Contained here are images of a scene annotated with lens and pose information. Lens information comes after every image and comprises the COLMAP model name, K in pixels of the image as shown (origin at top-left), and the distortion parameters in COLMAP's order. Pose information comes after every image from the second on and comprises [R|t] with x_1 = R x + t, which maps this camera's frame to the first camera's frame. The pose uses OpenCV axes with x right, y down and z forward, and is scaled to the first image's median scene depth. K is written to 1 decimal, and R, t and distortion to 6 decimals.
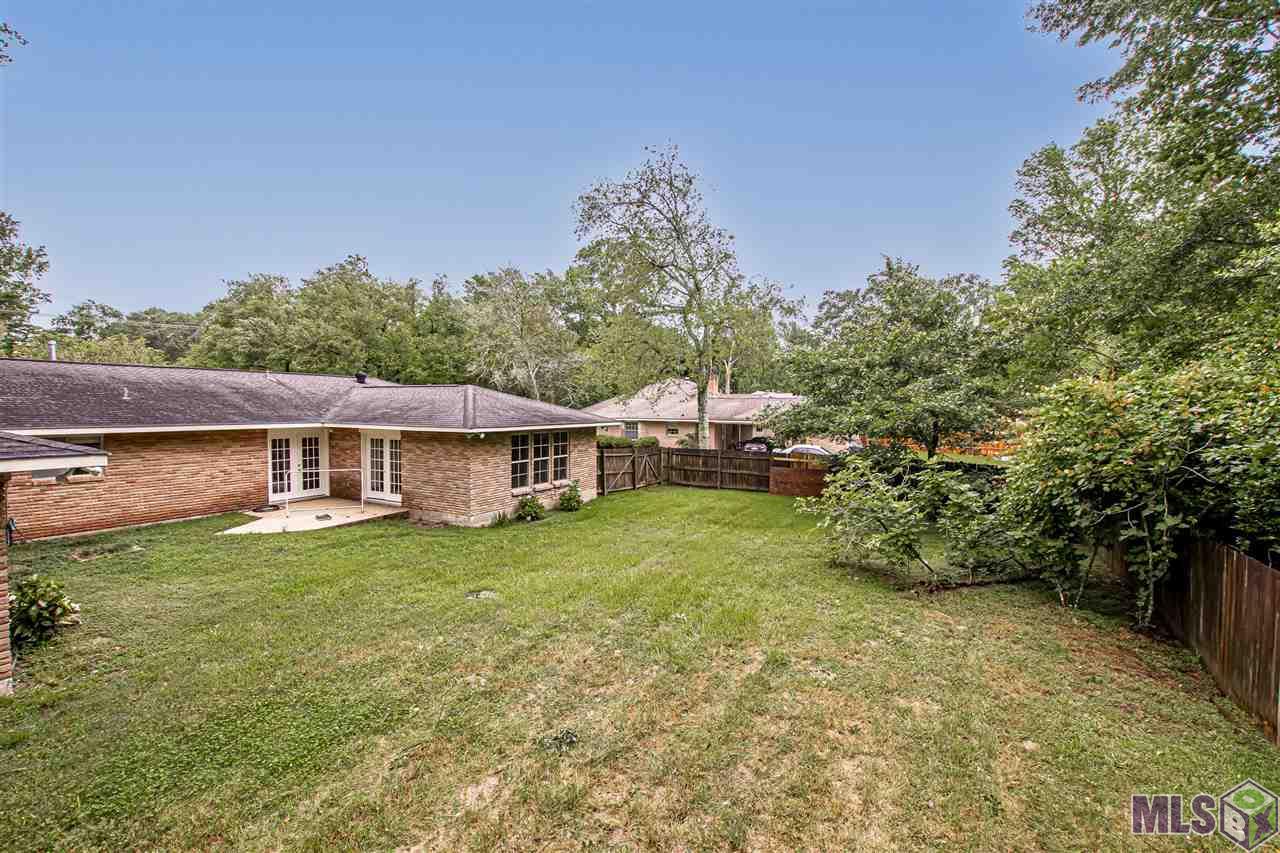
lens RADIAL K [[589.1, 0, 631.5], [0, 589.1, 424.5], [0, 0, 1]] dist [0.000929, -0.000275]
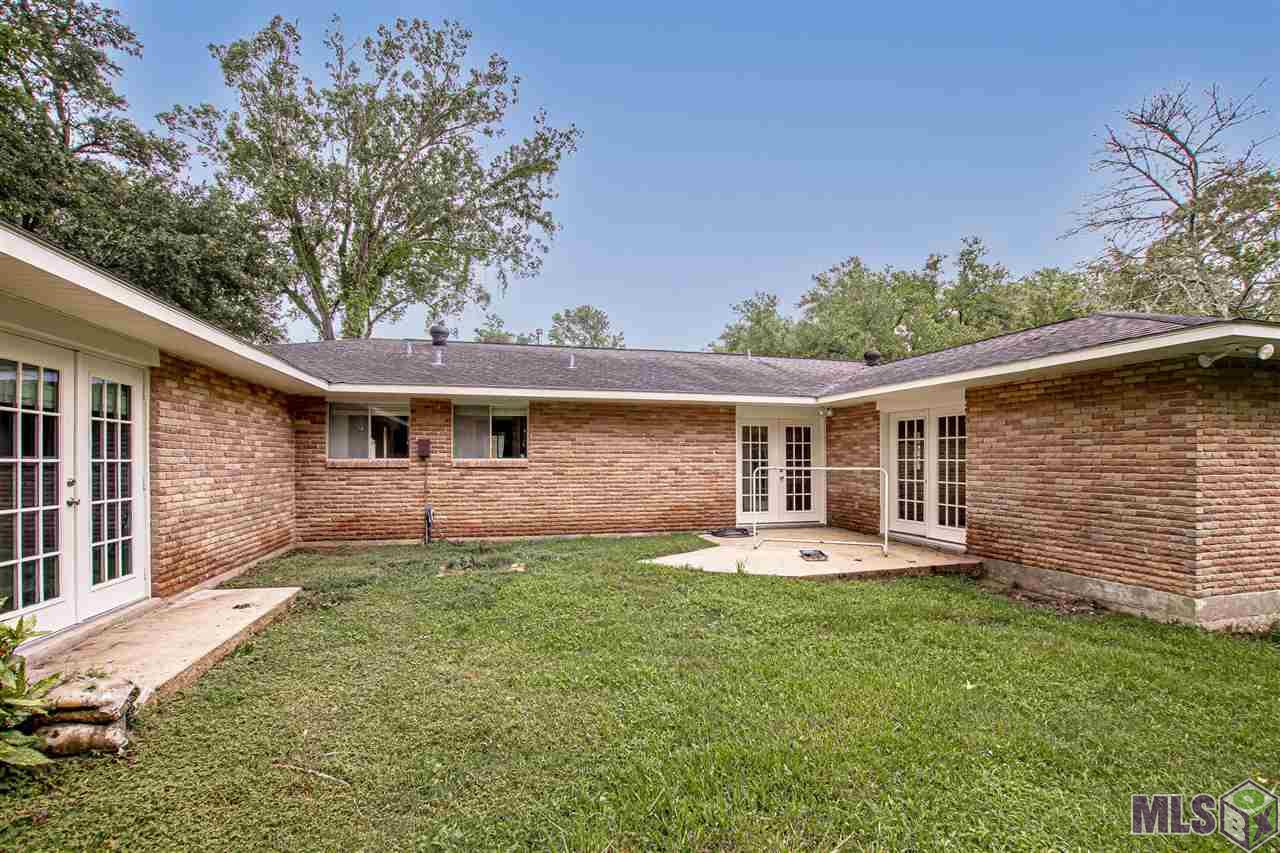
lens RADIAL K [[577.7, 0, 640.7], [0, 577.7, 462.6], [0, 0, 1]] dist [-0.002503, -0.000625]
pose [[0.702589, -0.009480, -0.711533, -0.243602], [-0.018534, 0.999328, -0.031616, 0.086336], [0.711355, 0.035401, 0.701941, 0.484874]]
